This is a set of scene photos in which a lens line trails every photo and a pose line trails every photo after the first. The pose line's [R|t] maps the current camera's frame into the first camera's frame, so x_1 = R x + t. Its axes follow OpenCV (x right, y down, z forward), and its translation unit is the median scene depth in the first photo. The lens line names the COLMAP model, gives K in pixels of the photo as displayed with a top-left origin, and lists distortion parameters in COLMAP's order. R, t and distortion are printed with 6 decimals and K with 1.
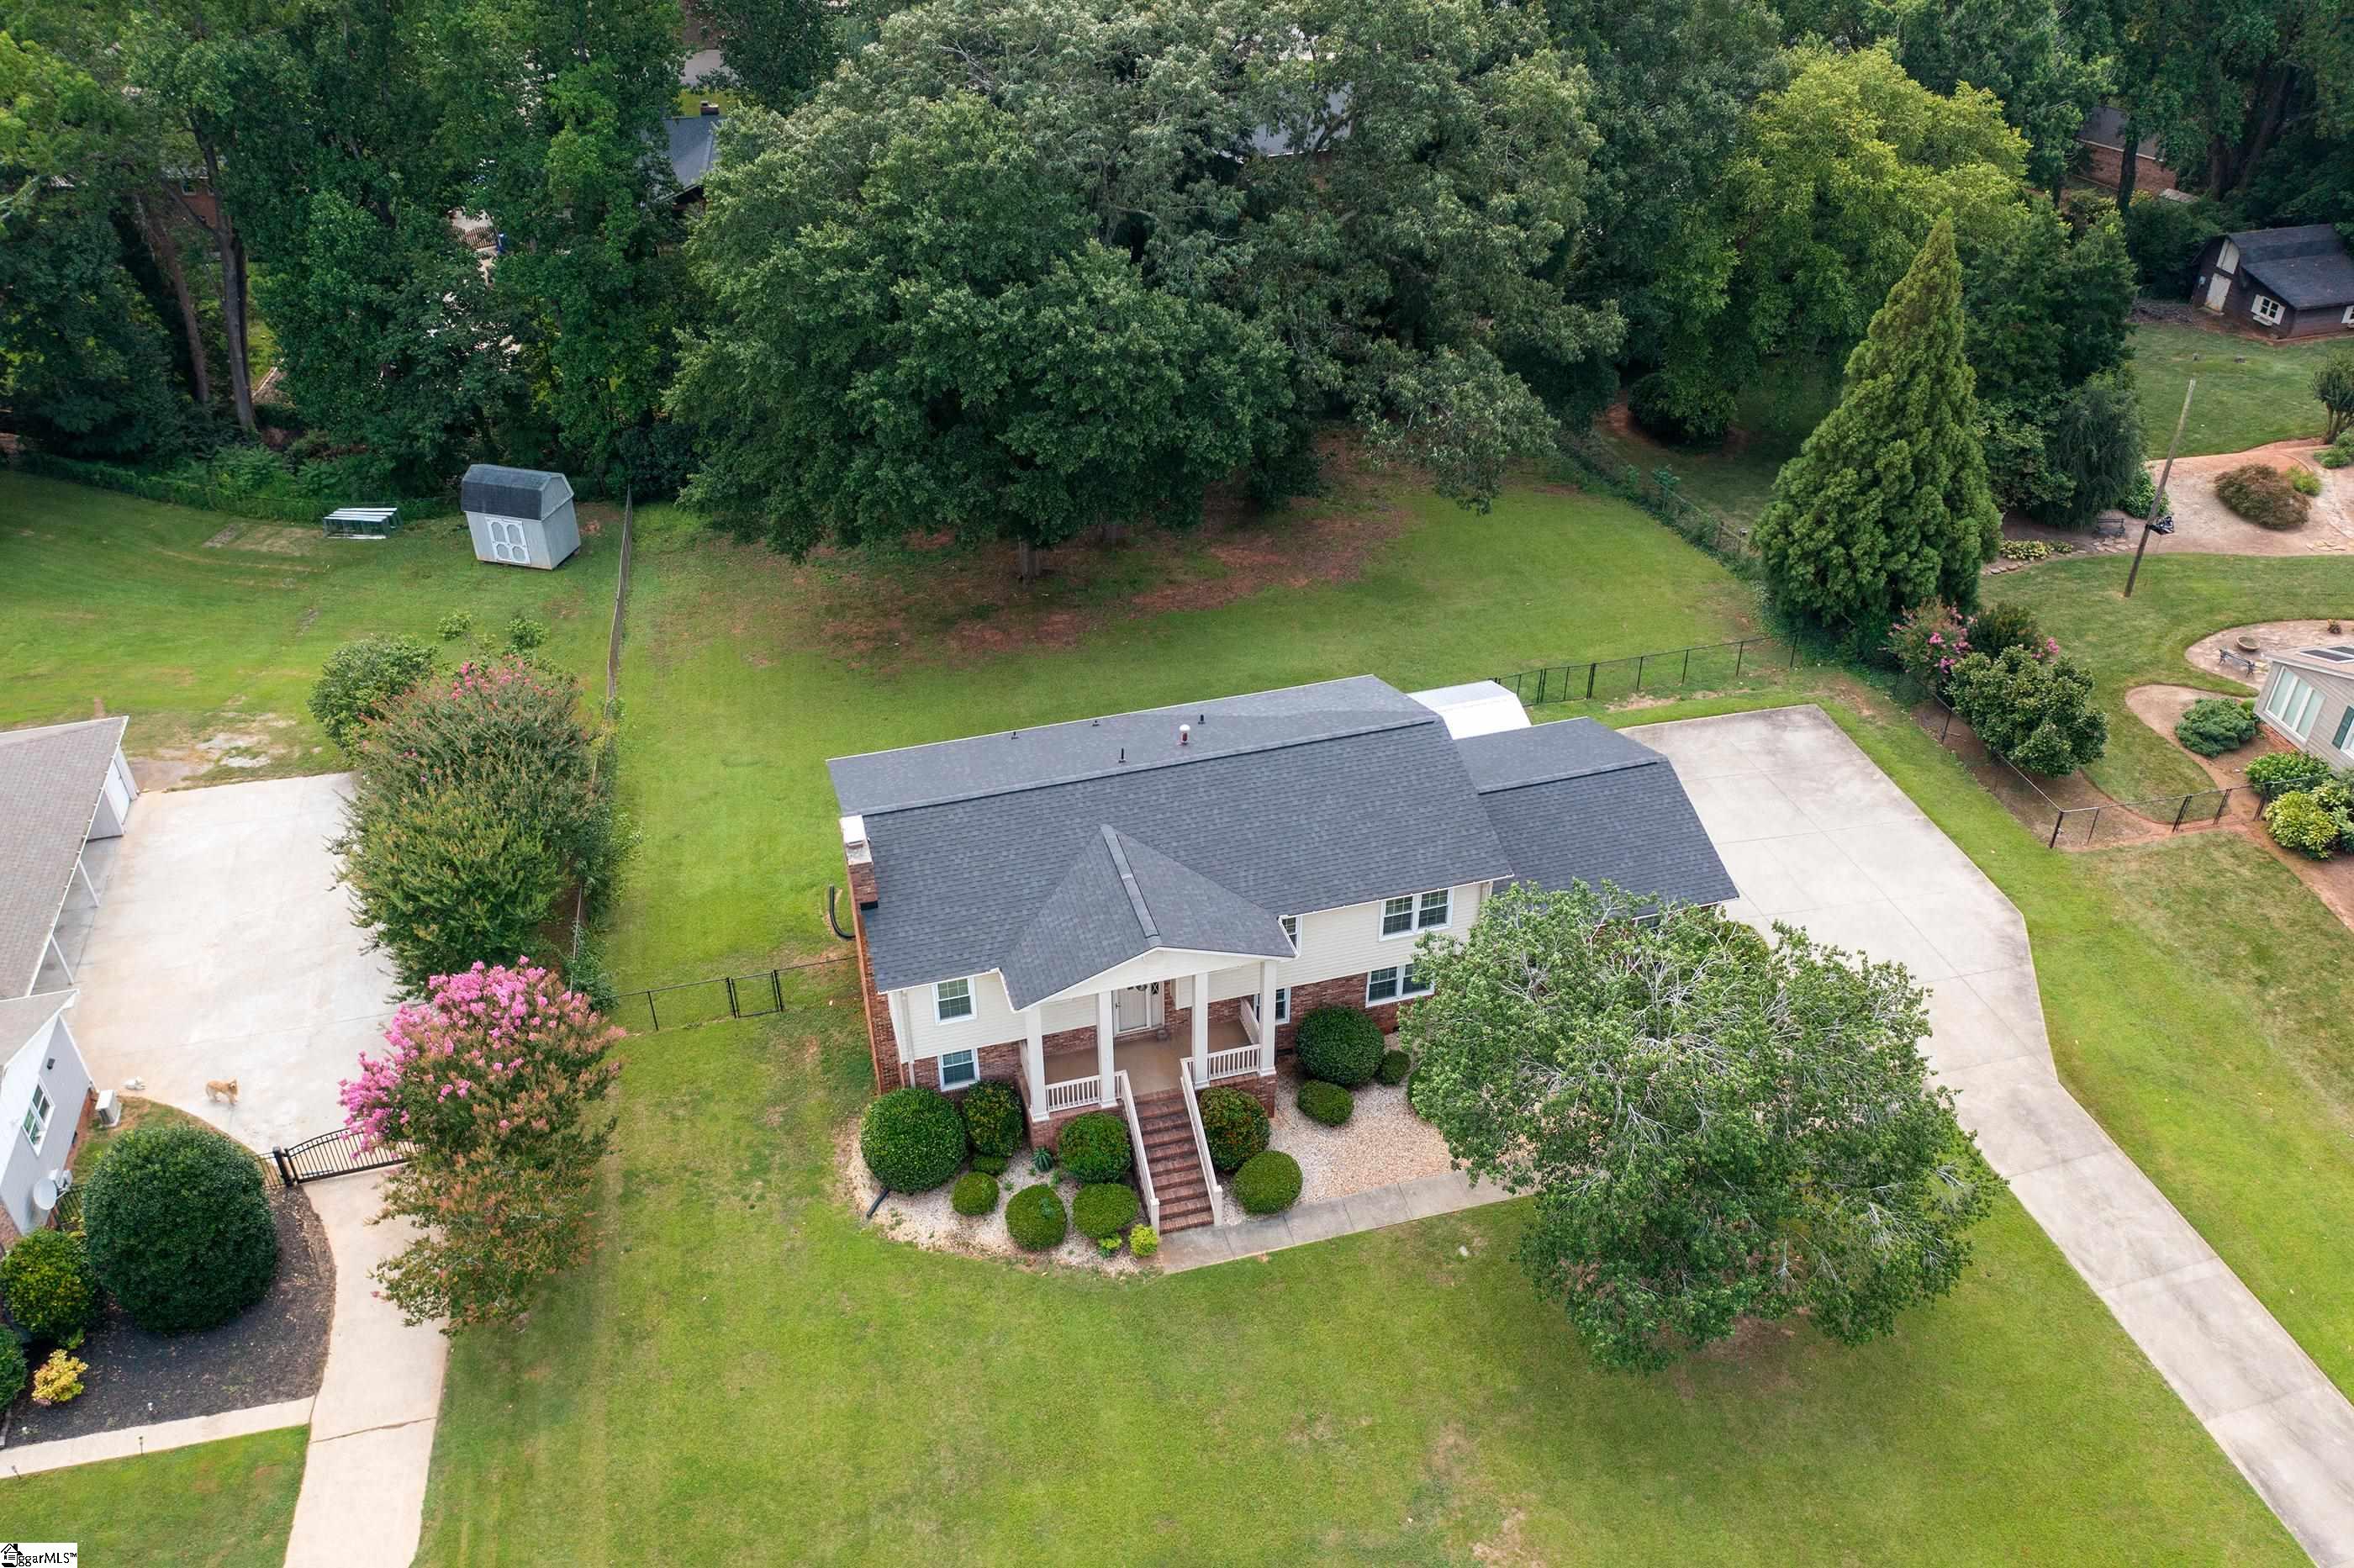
lens RADIAL K [[1857.4, 0, 1172.2], [0, 1857.4, 777.5], [0, 0, 1]] dist [-0.012210, 0.005192]
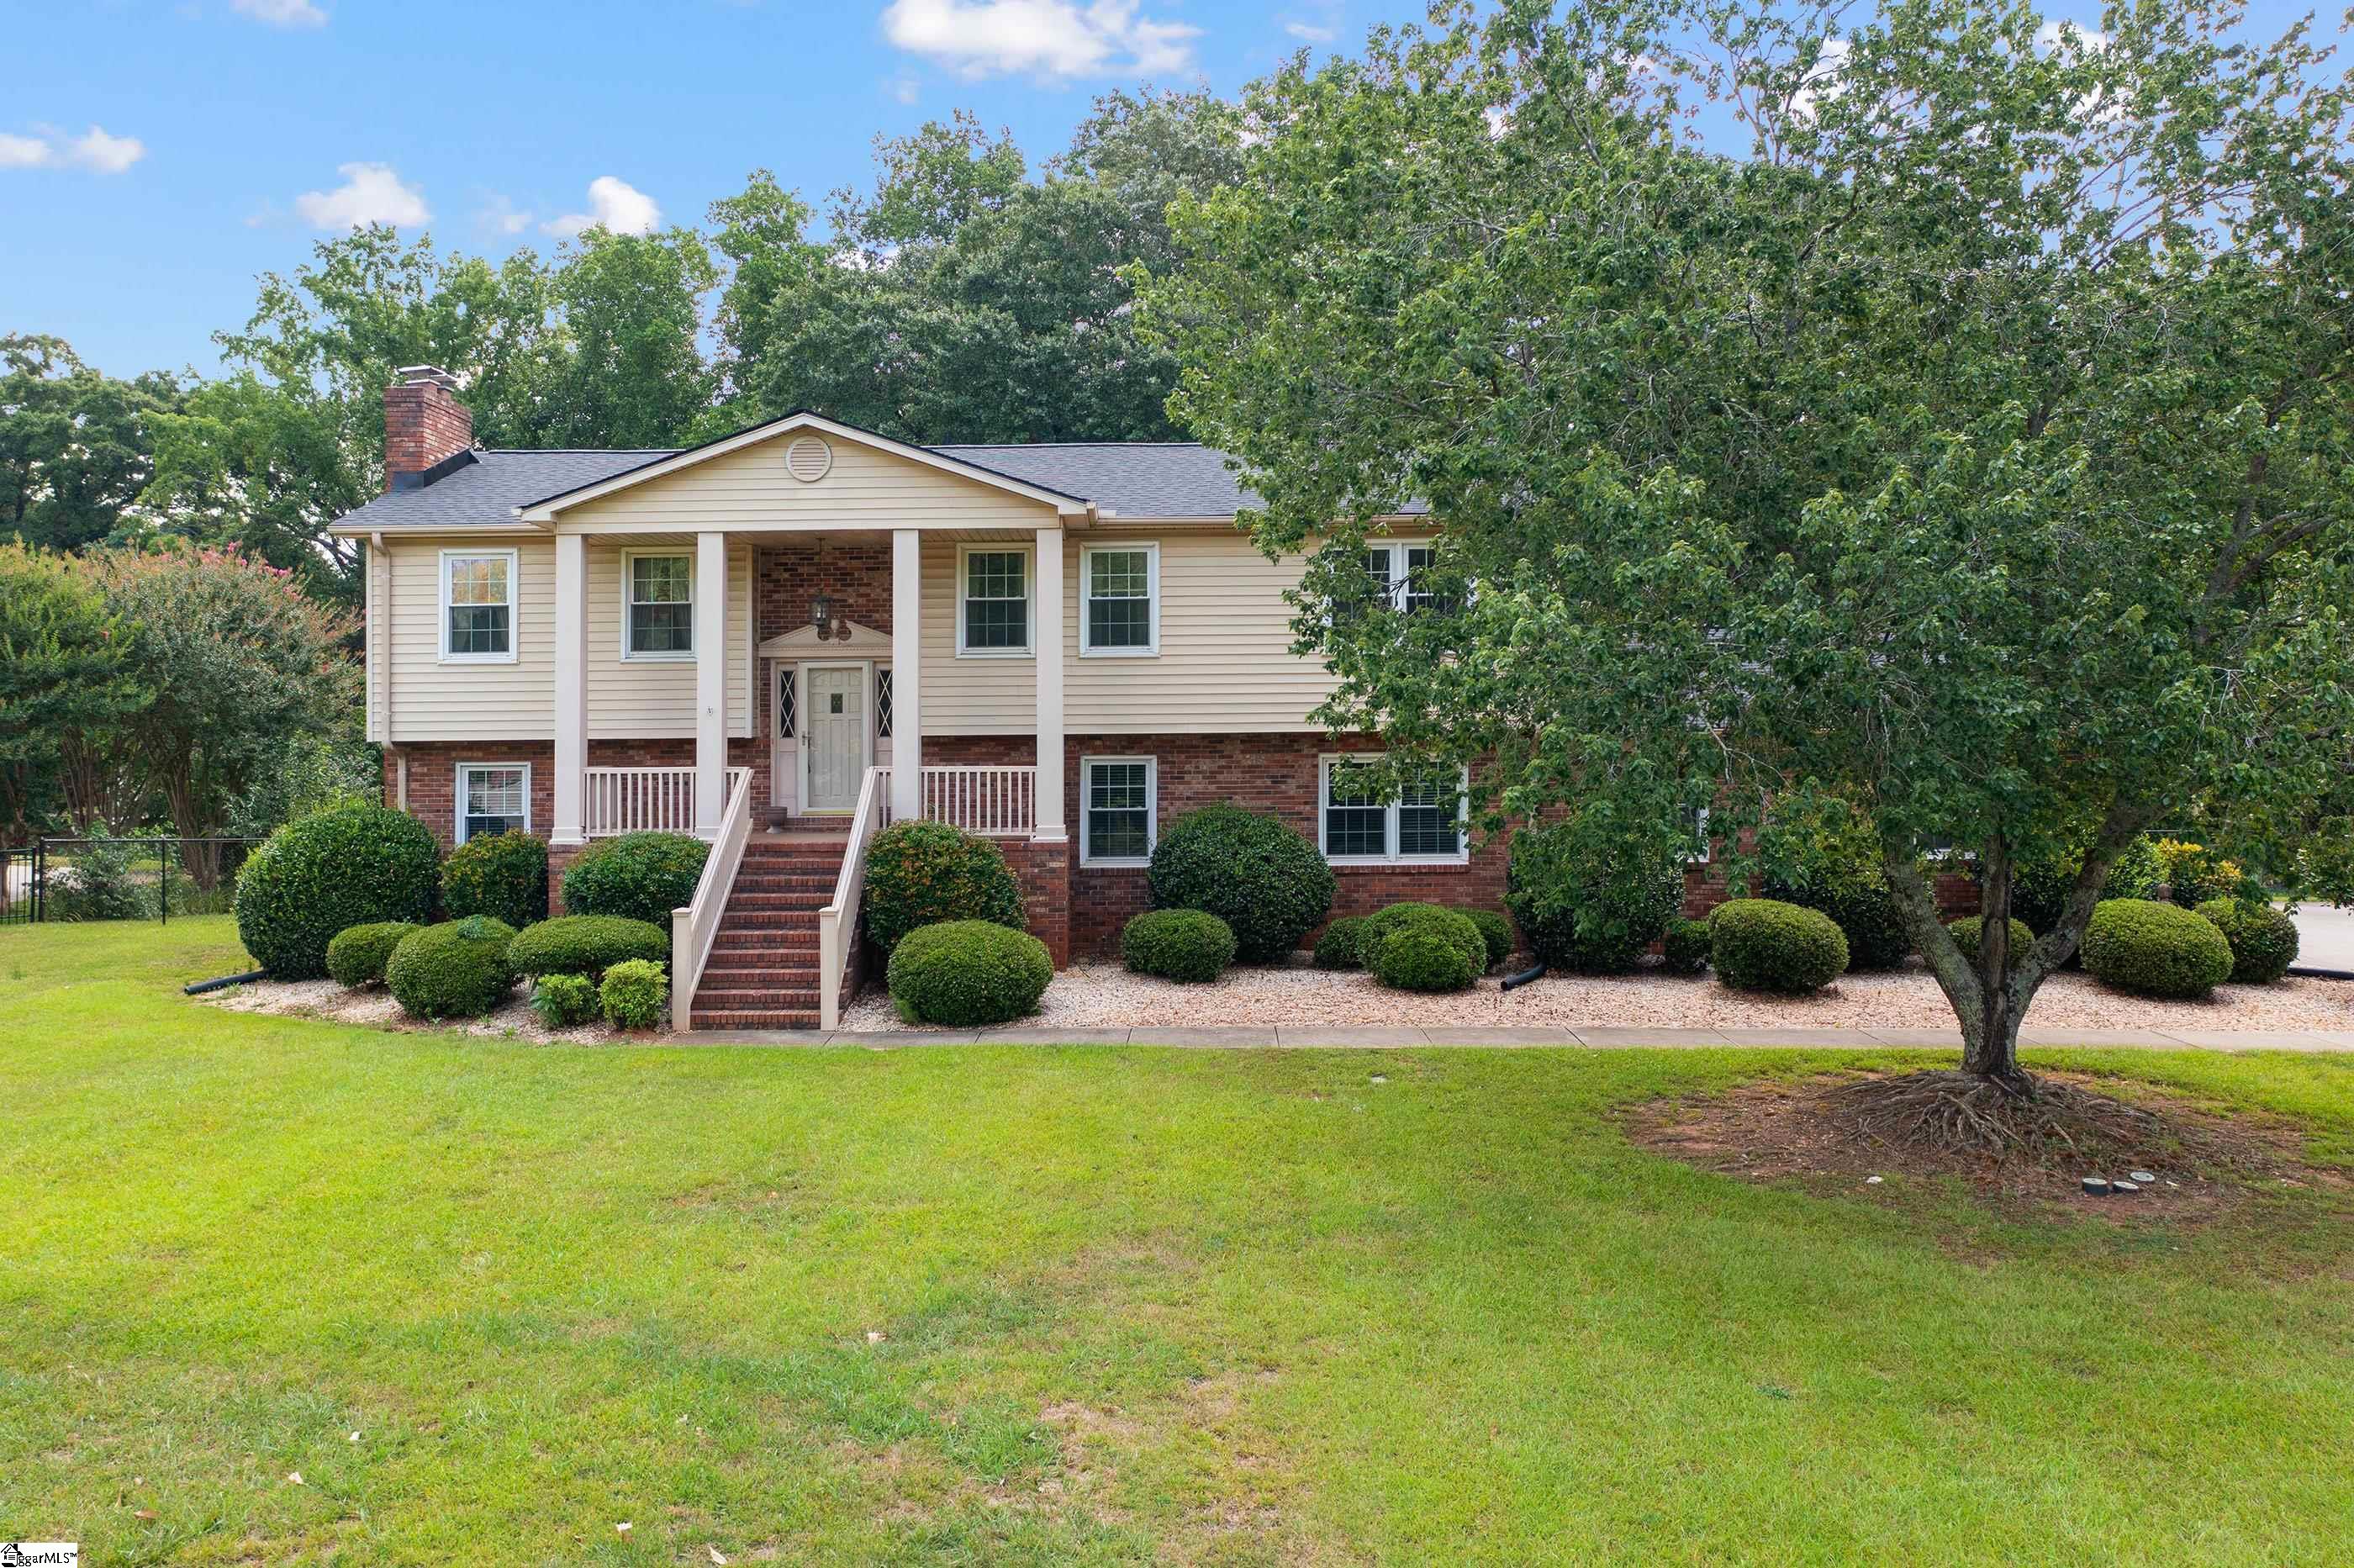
lens RADIAL K [[1857.4, 0, 1100.5], [0, 1857.4, 829.1], [0, 0, 1]] dist [-0.012210, 0.005192]
pose [[0.958347, 0.016911, -0.285106, 0.160623], [-0.164781, 0.848086, -0.503584, 0.317117], [0.233278, 0.529588, 0.815547, 0.494433]]
